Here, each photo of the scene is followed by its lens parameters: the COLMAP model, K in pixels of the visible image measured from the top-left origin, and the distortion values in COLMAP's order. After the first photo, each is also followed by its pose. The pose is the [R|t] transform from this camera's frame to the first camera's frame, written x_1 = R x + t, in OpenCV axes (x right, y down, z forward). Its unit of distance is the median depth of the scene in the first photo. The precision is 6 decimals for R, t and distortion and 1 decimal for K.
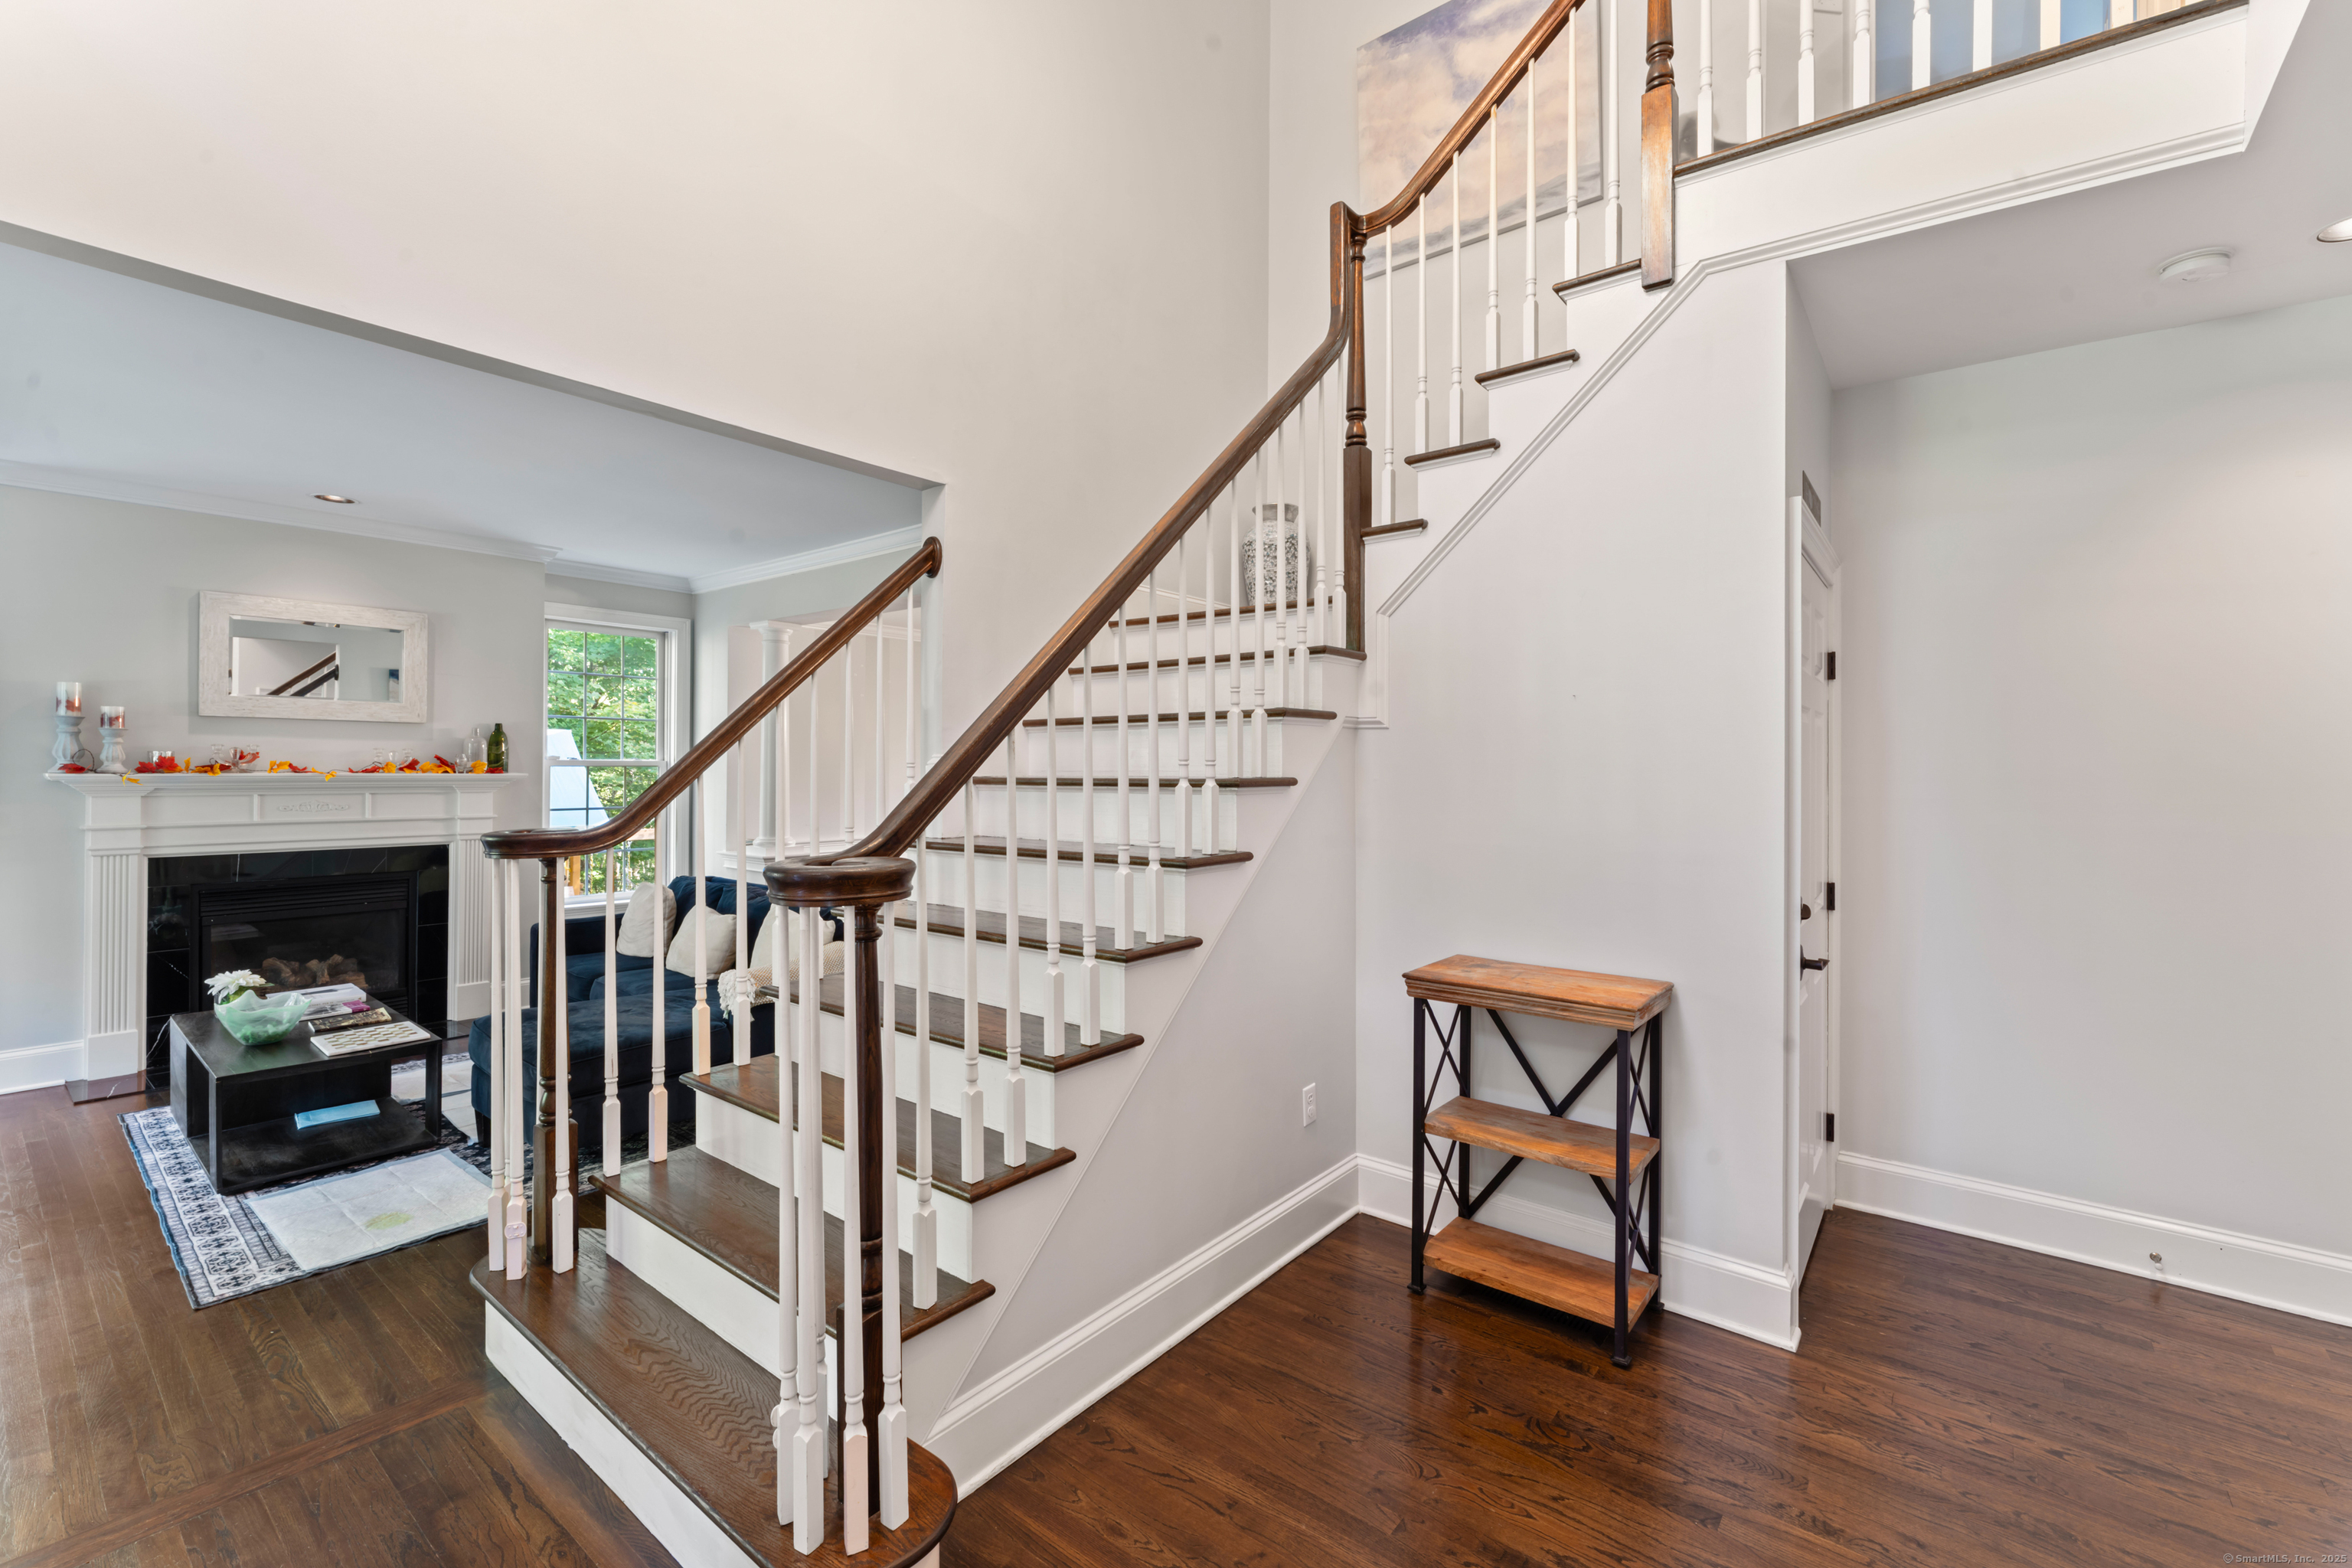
lens RADIAL K [[981.9, 0, 1168.2], [0, 981.9, 764.1], [0, 0, 1]] dist [-0.000222, -0.000173]
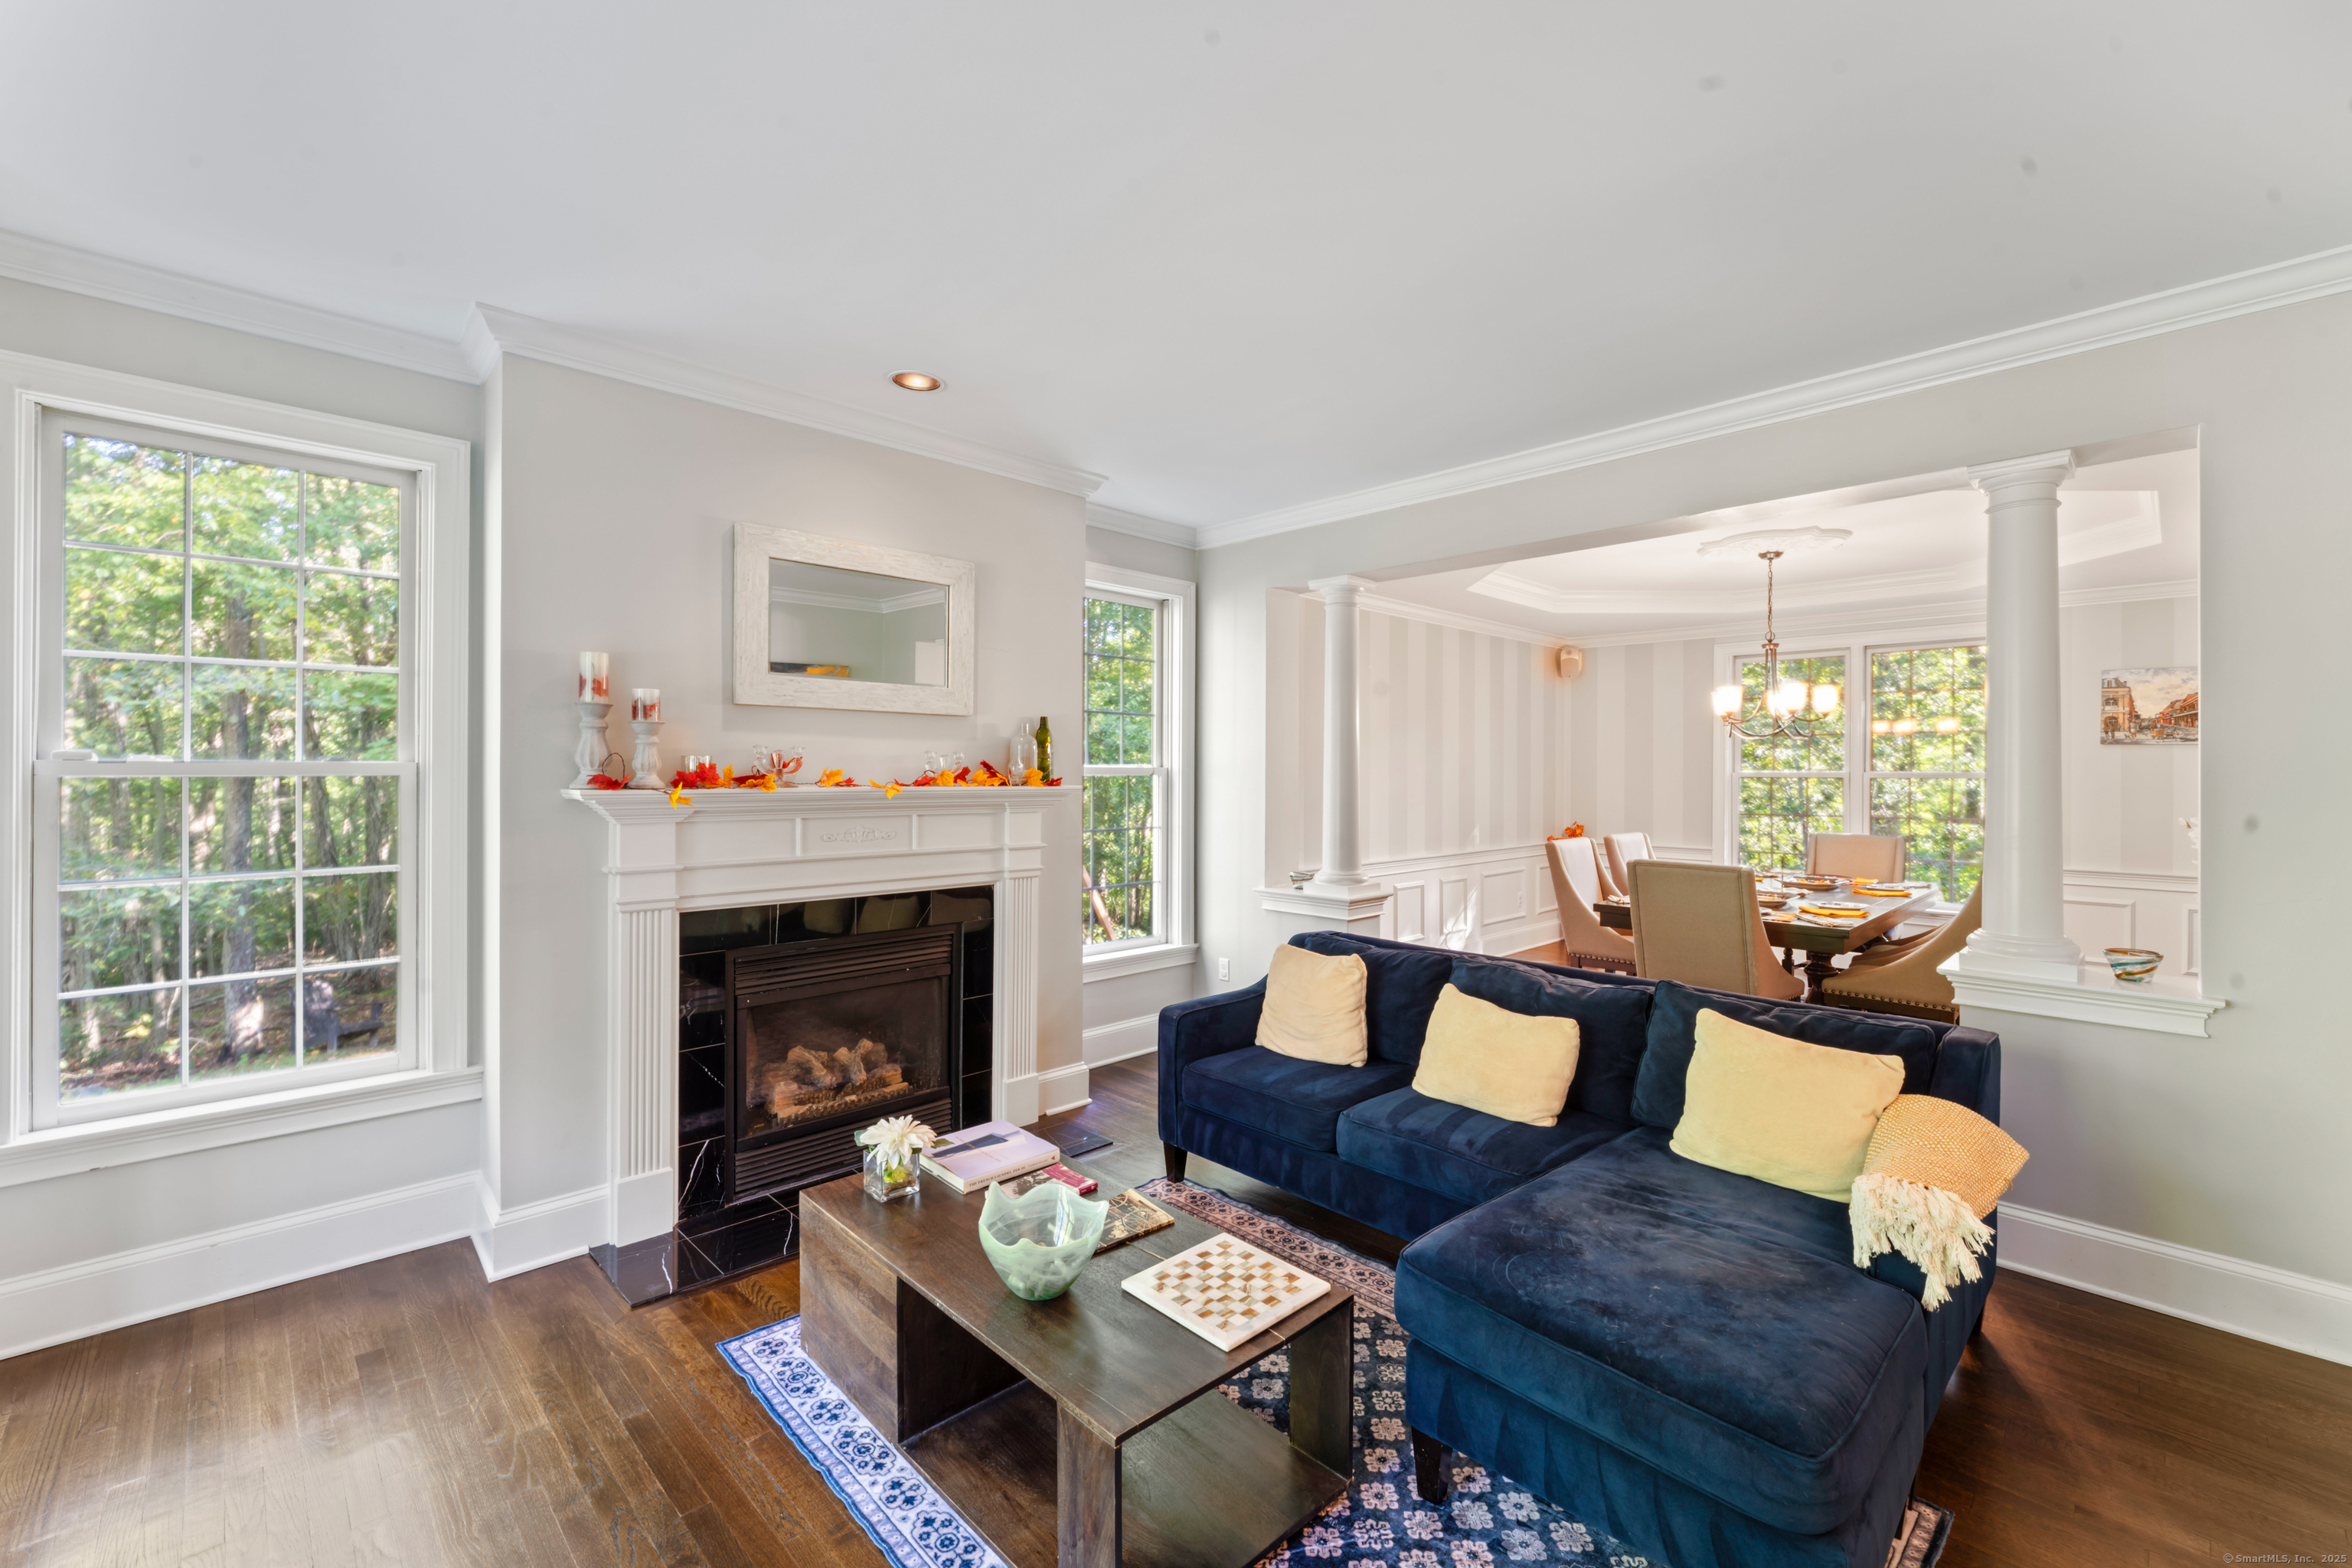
lens RADIAL K [[944.2, 0, 1163.1], [0, 944.2, 769.7], [0, 0, 1]] dist [-0.001716, -0.001005]
pose [[0.993668, -0.005074, -0.112243, -0.619106], [0.005119, 0.999987, 0.000110, -0.002053], [0.112241, -0.000684, 0.993681, 0.379621]]
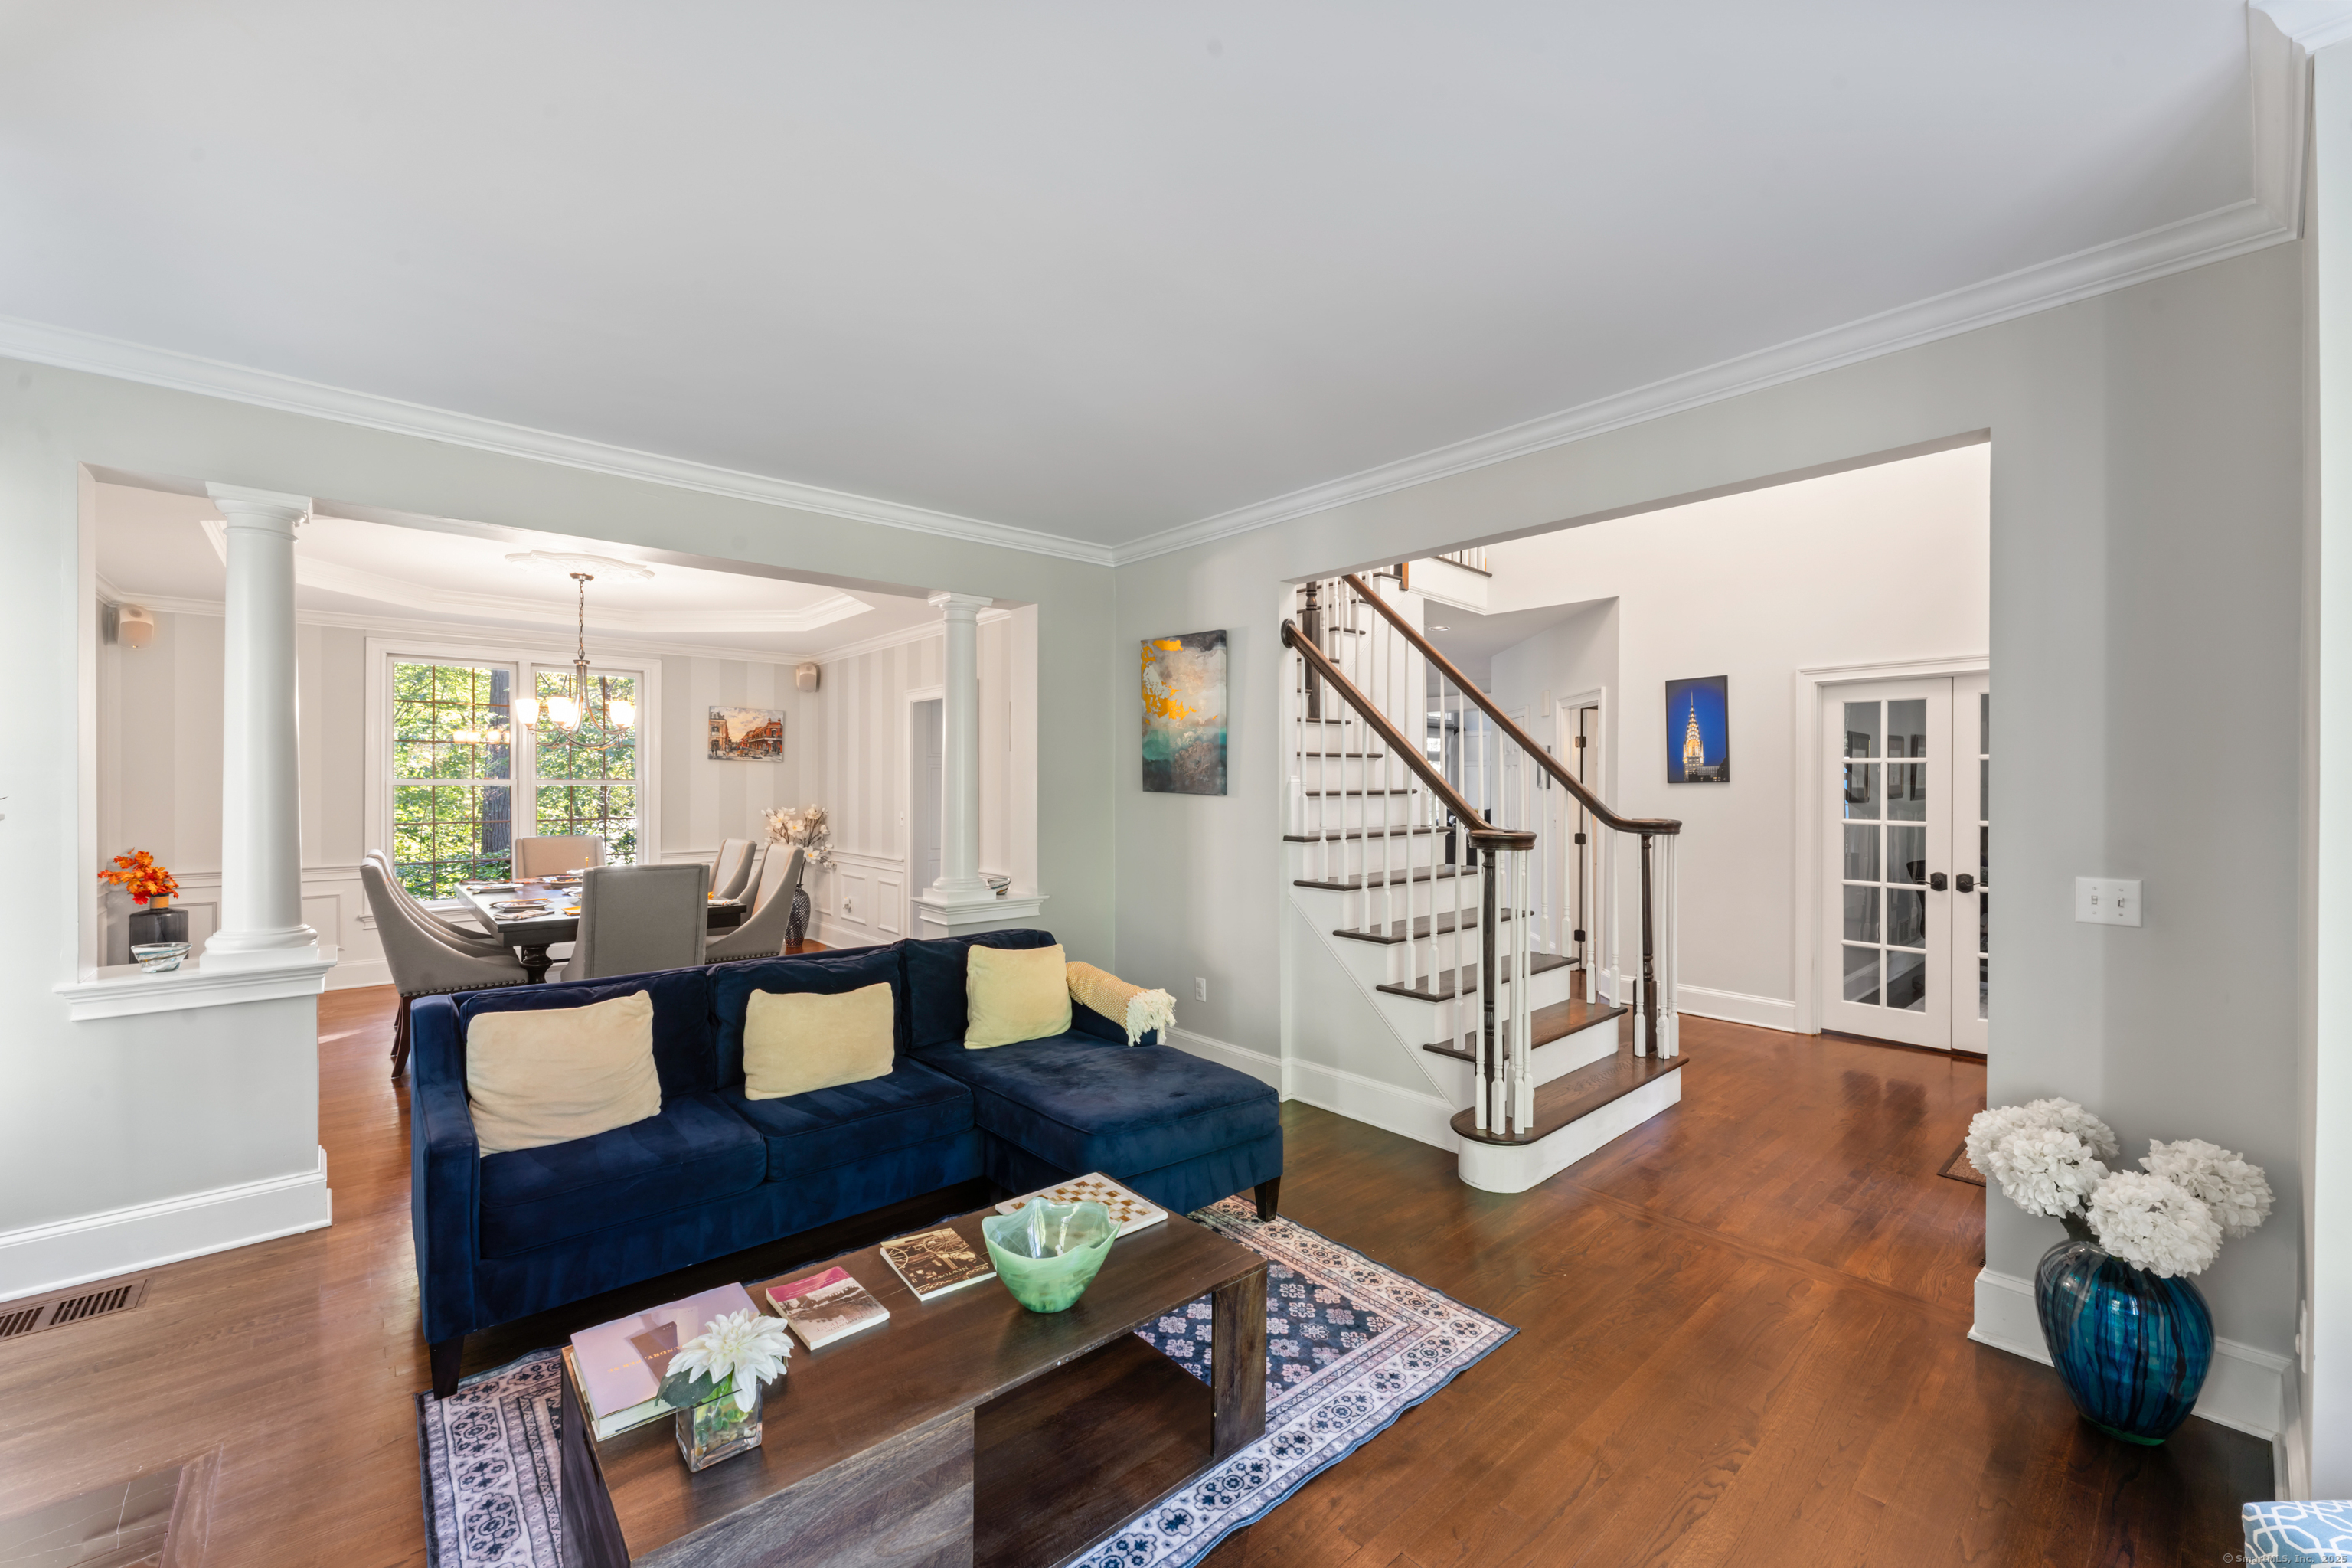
lens RADIAL K [[944.2, 0, 1151.2], [0, 944.2, 784.6], [0, 0, 1]] dist [-0.001716, -0.001005]
pose [[0.182127, -0.011683, 0.983206, -0.903161], [-0.006534, 0.999893, 0.013092, -0.007092], [-0.983253, -0.008809, 0.182031, 0.540120]]
